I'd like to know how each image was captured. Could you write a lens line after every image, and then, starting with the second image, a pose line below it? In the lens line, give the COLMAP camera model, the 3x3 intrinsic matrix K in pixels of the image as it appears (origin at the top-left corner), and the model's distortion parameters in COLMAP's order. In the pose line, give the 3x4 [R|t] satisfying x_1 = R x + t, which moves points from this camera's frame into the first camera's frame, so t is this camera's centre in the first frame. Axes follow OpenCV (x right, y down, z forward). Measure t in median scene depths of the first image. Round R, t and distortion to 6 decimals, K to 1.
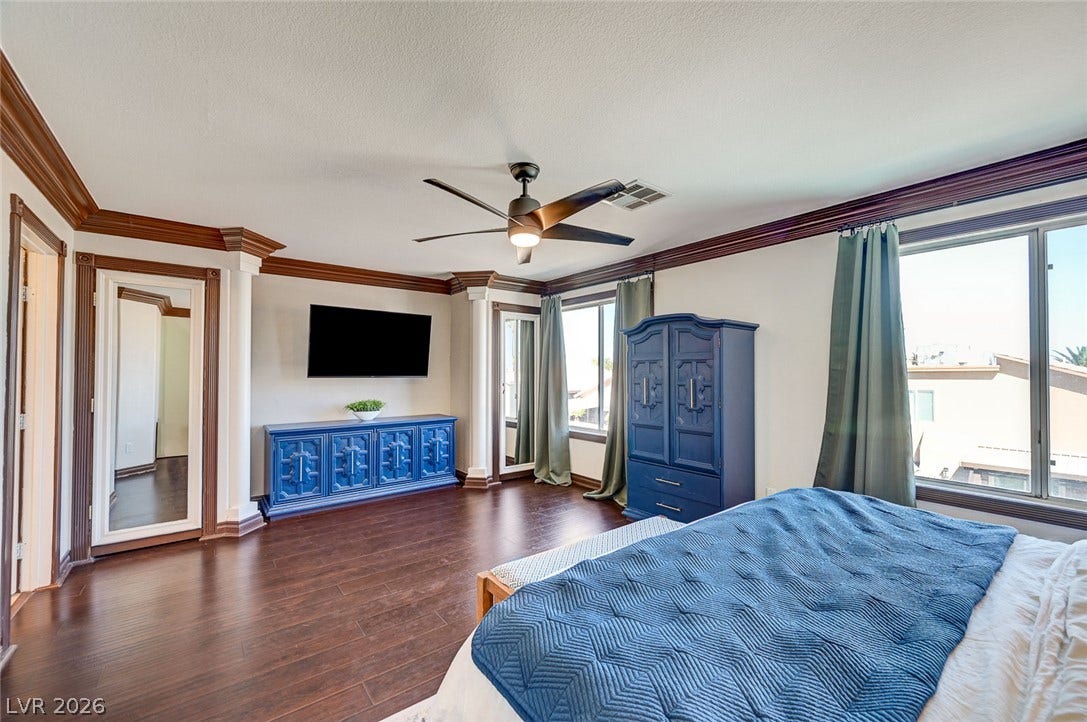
lens RADIAL K [[436.8, 0, 572.1], [0, 436.8, 362.7], [0, 0, 1]] dist [0.008744, -0.000254]
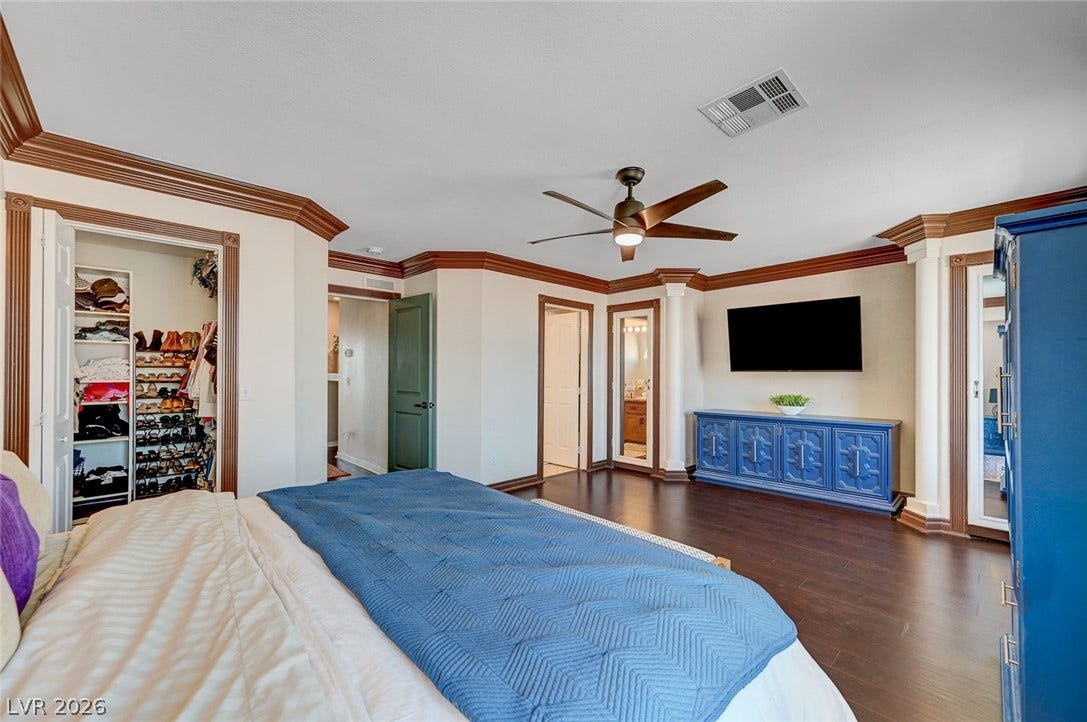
lens RADIAL K [[429.6, 0, 543.0], [0, 429.6, 370.6], [0, 0, 1]] dist [-0.001355, 0.000083]
pose [[0.073494, 0.004138, -0.997287, 0.464675], [0.034467, 0.999383, 0.006687, 0.005897], [0.996700, -0.034865, 0.073306, 0.376513]]
